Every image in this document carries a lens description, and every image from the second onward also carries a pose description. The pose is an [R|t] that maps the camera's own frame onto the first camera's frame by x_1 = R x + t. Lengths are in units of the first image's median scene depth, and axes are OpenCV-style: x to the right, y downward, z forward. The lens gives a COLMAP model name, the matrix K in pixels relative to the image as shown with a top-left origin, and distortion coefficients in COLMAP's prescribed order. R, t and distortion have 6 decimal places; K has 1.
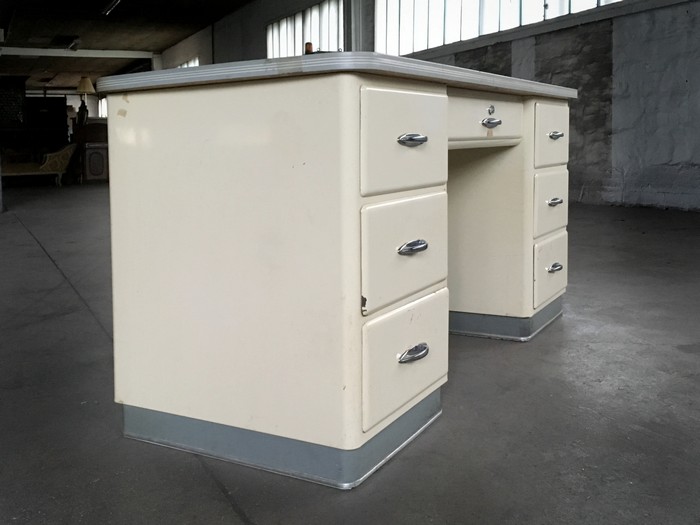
lens RADIAL K [[716.7, 0, 351.4], [0, 716.7, 171.6], [0, 0, 1]] dist [0.000692, -0.019996]
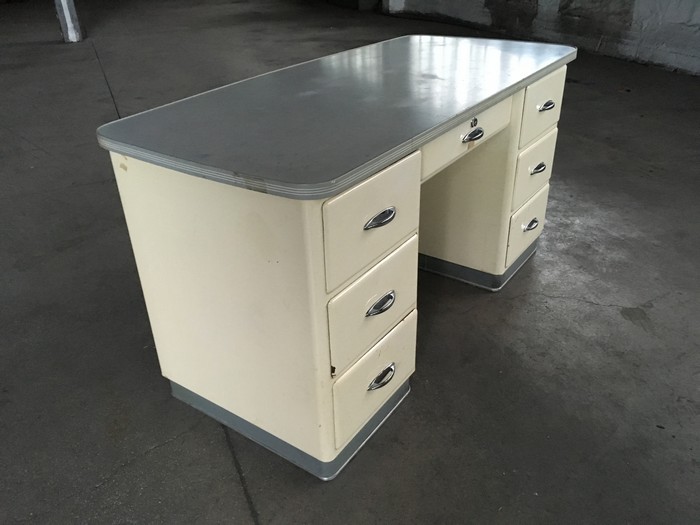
lens RADIAL K [[599.1, 0, 350.0], [0, 599.1, 262.5], [0, 0, 1]] dist [0.023408, -0.056450]
pose [[0.996833, 0.009771, -0.078923, 0.075938], [0.027145, 0.891015, 0.453161, -0.270473], [0.074749, -0.453868, 0.887928, 0.104362]]
